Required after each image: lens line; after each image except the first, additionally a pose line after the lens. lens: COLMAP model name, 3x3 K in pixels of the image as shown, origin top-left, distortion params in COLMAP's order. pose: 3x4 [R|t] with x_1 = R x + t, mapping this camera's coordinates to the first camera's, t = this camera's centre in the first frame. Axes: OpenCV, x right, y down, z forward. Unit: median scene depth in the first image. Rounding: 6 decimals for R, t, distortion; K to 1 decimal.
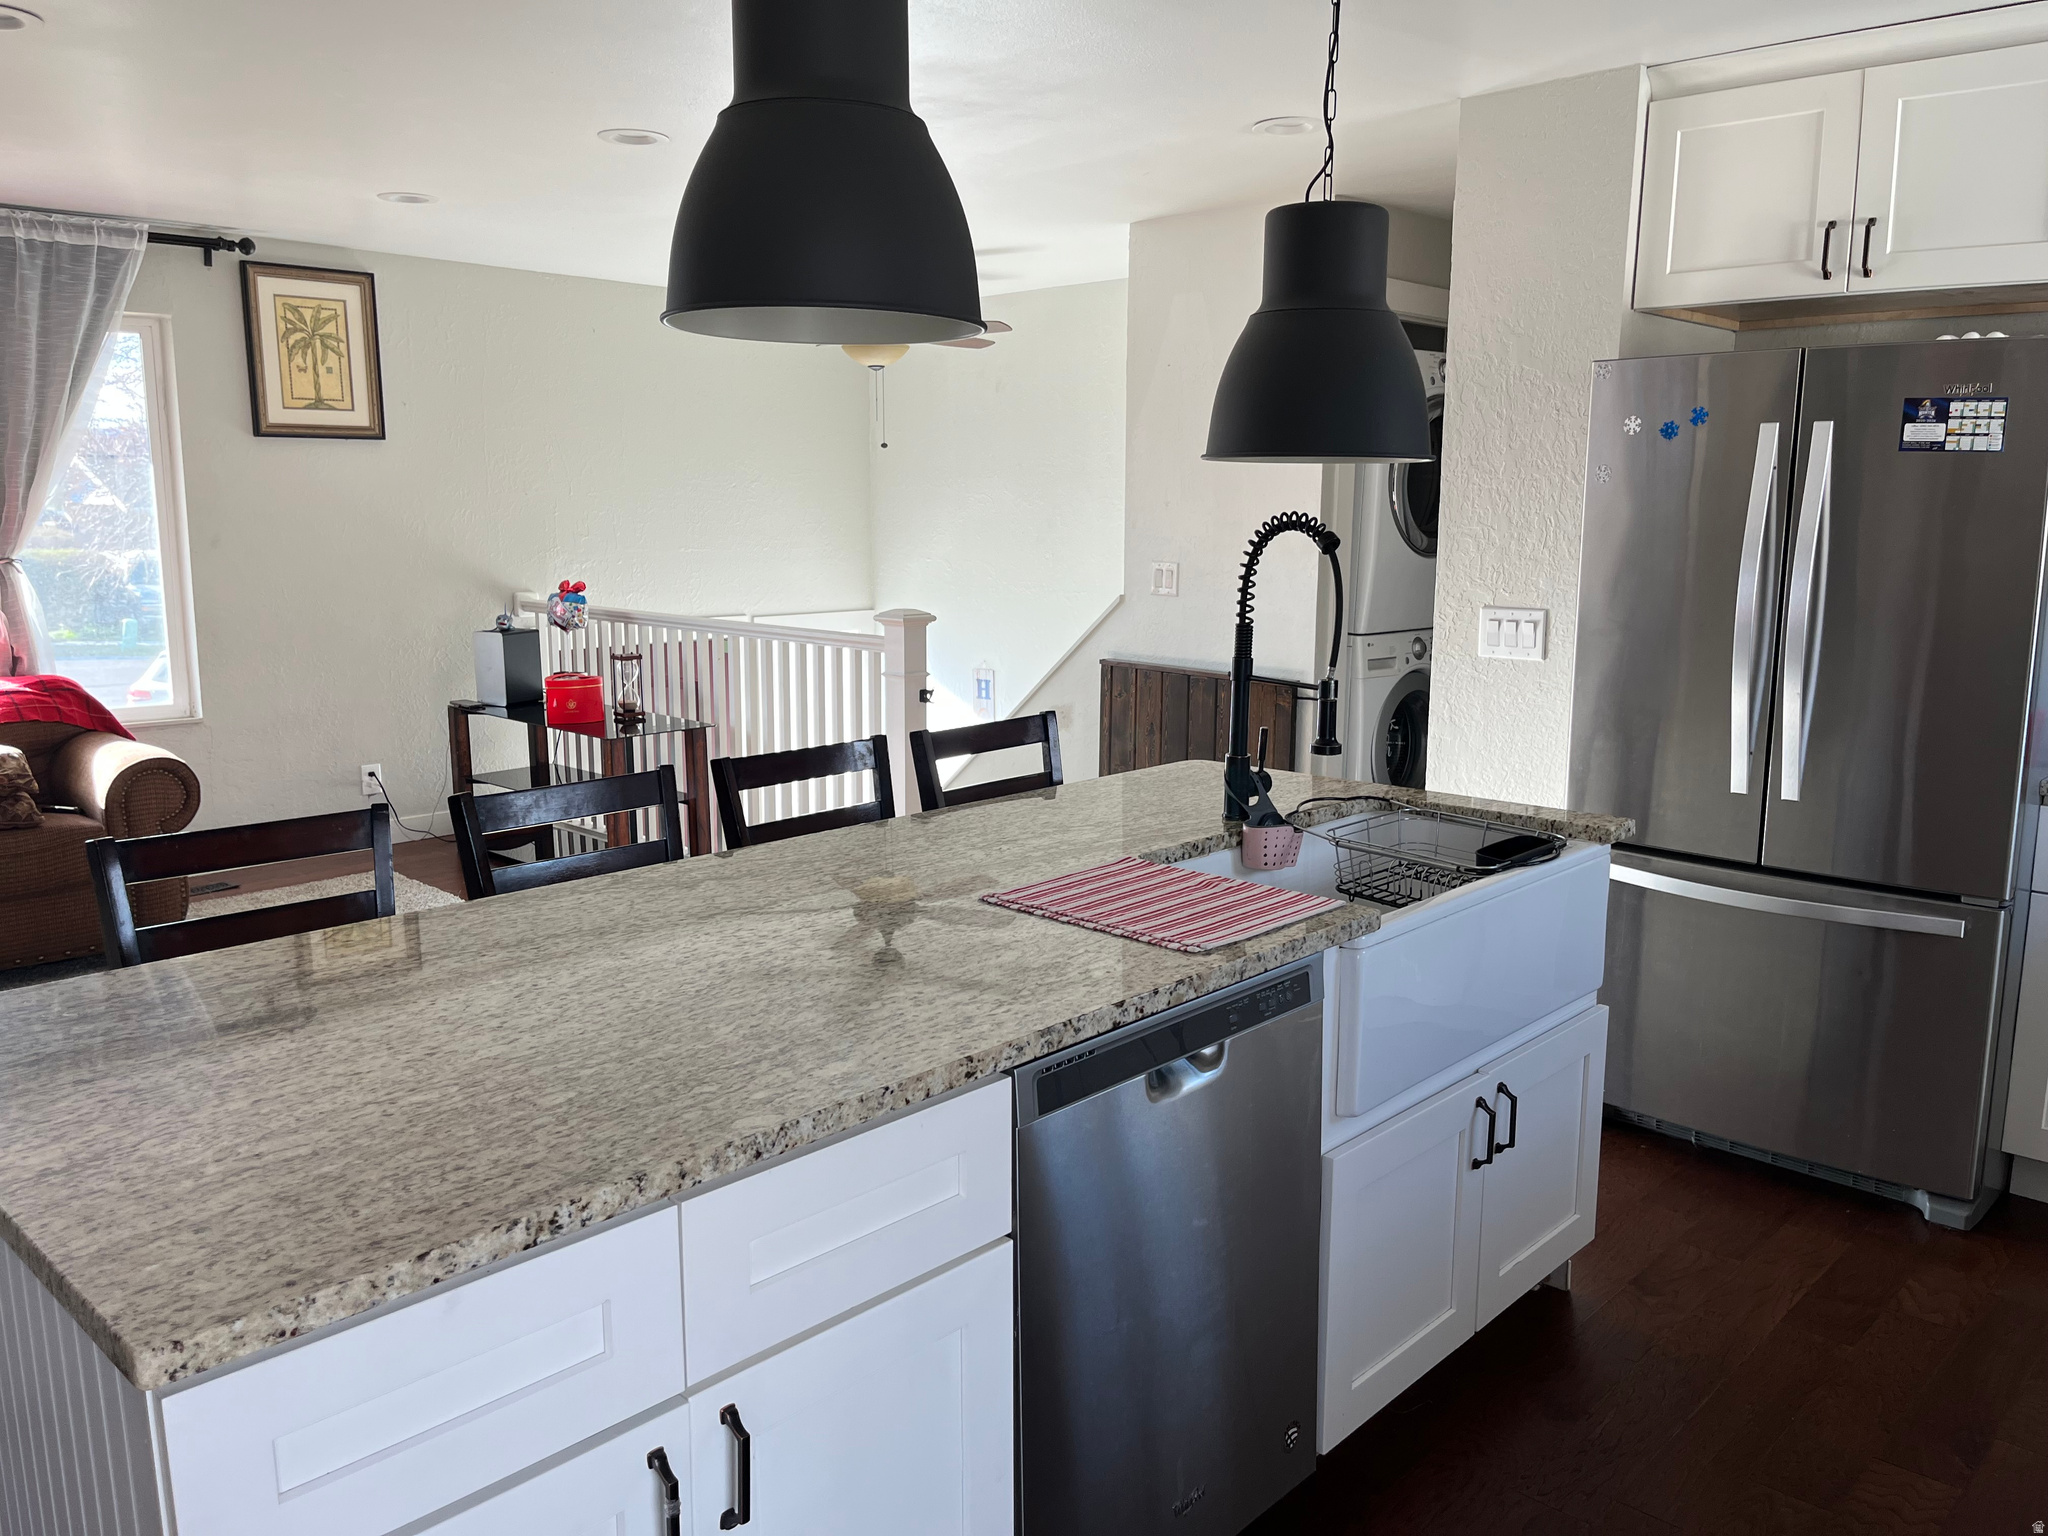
lens RADIAL K [[1546.8, 0, 1033.1], [0, 1546.8, 754.6], [0, 0, 1]] dist [0.069779, -0.097496]
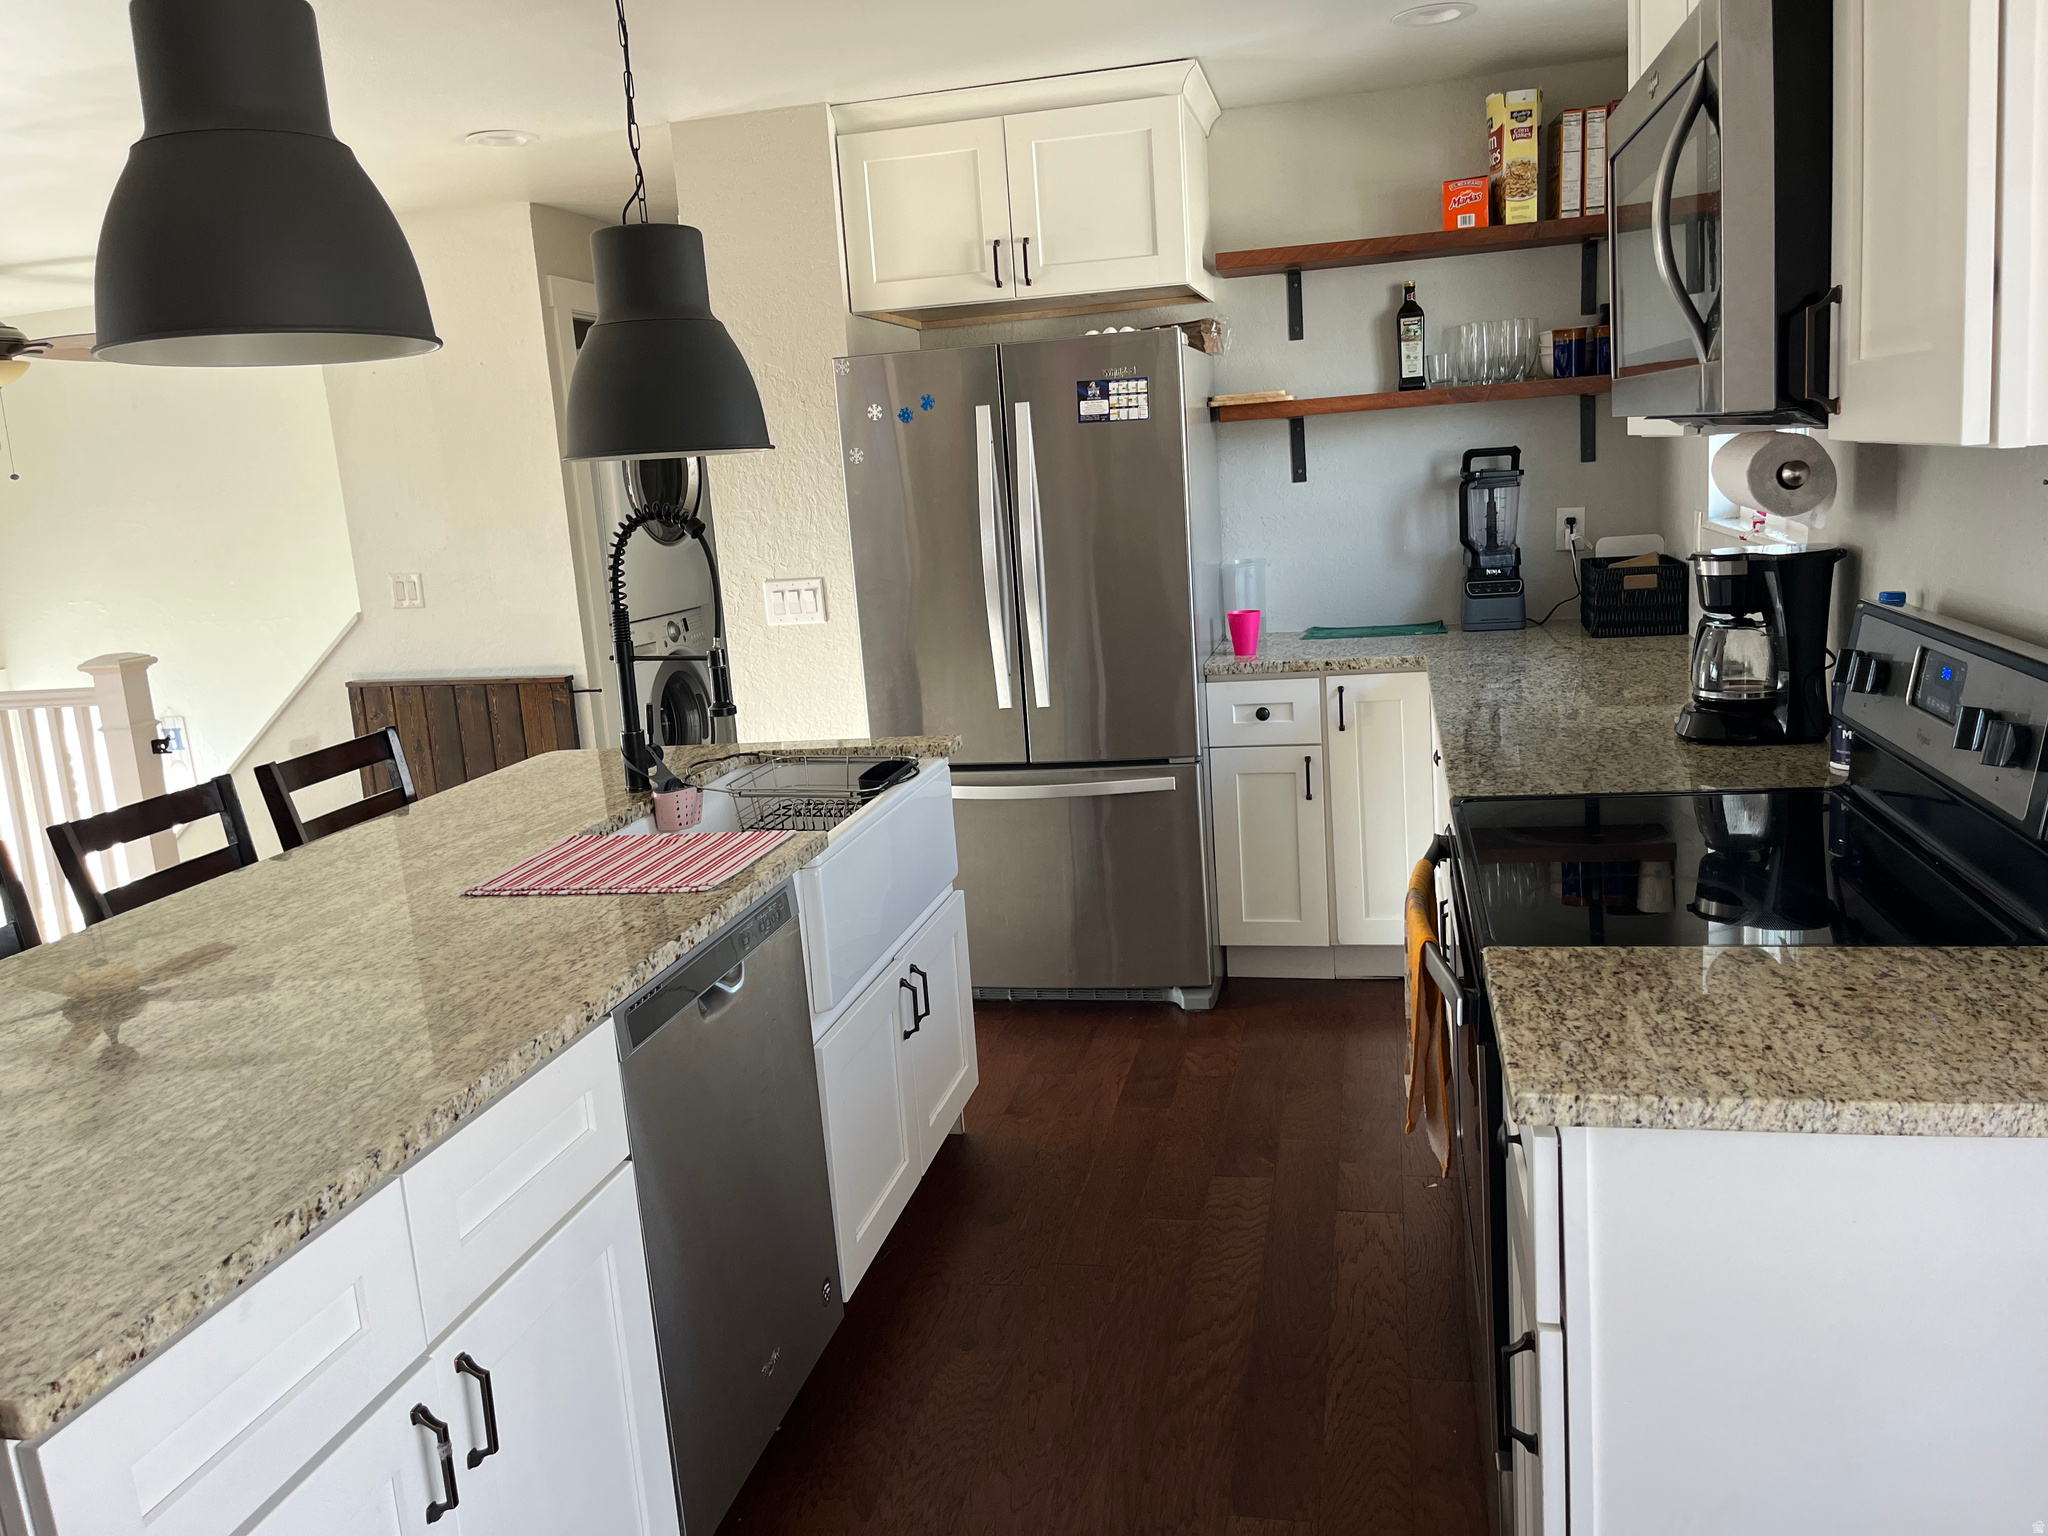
lens RADIAL K [[1546.8, 0, 1025.6], [0, 1546.8, 753.6], [0, 0, 1]] dist [0.069779, -0.097496]
pose [[0.854995, -0.158571, 0.493800, -0.143012], [0.157987, 0.986494, 0.043239, 0.010091], [-0.493987, 0.041045, 0.868500, -0.063402]]
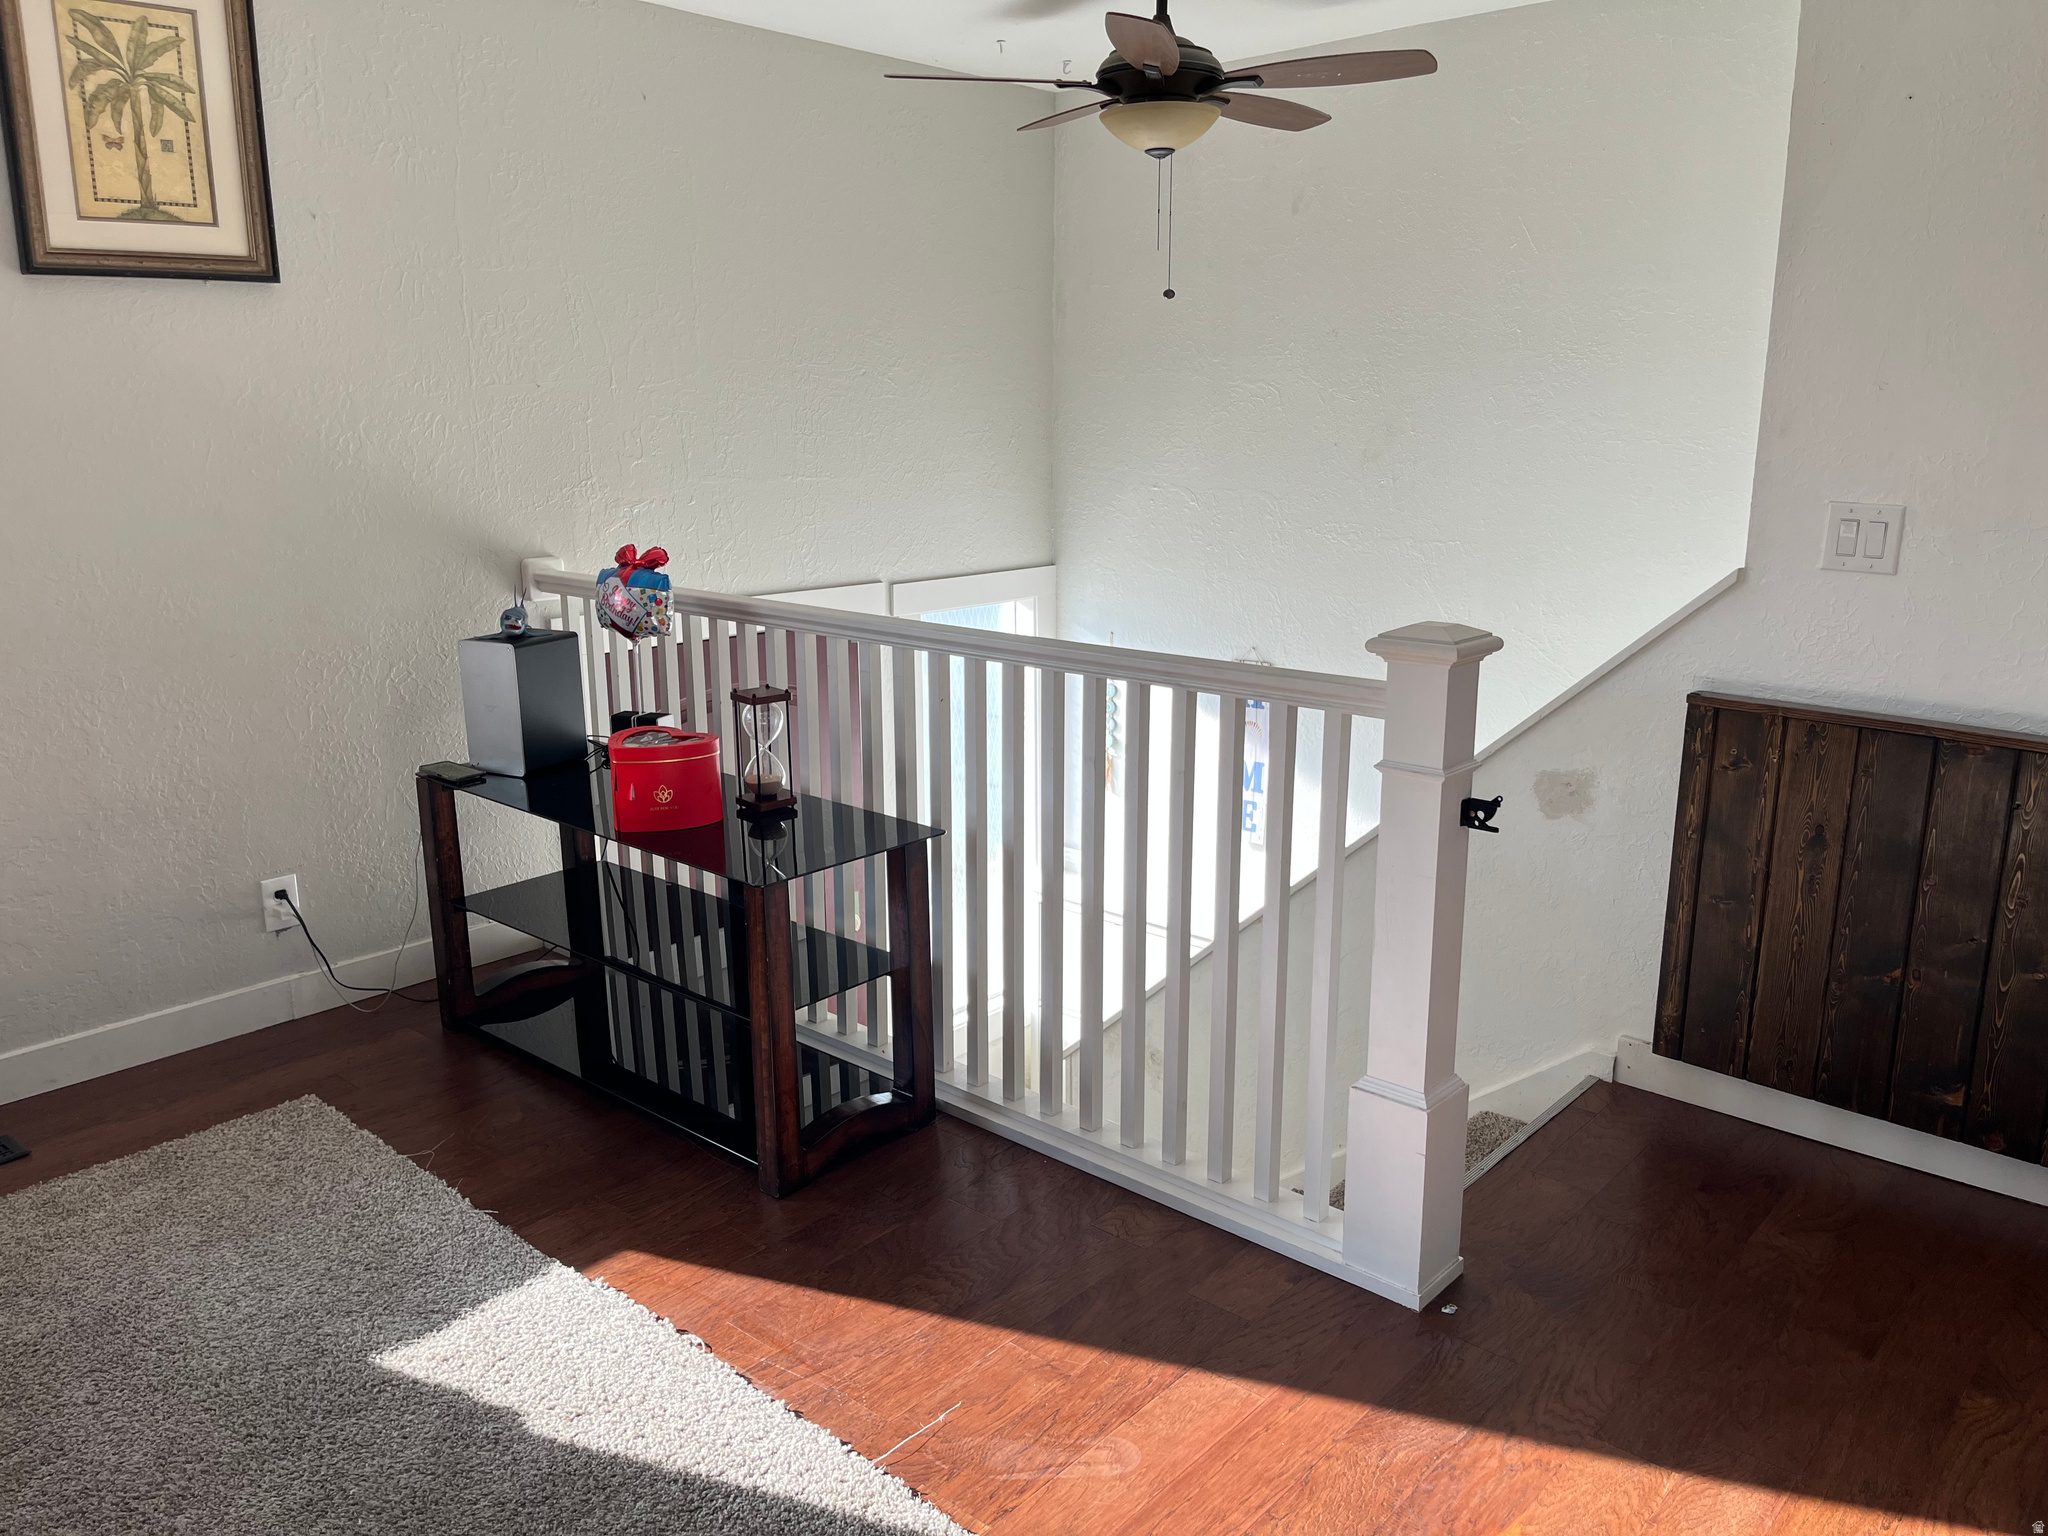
lens RADIAL K [[1546.8, 0, 1029.1], [0, 1546.8, 755.4], [0, 0, 1]] dist [0.069779, -0.097496]
pose [[0.999479, -0.013369, 0.029379, -0.342941], [0.011586, 0.998130, 0.060023, -0.134372], [-0.030127, -0.059651, 0.997765, 0.871186]]
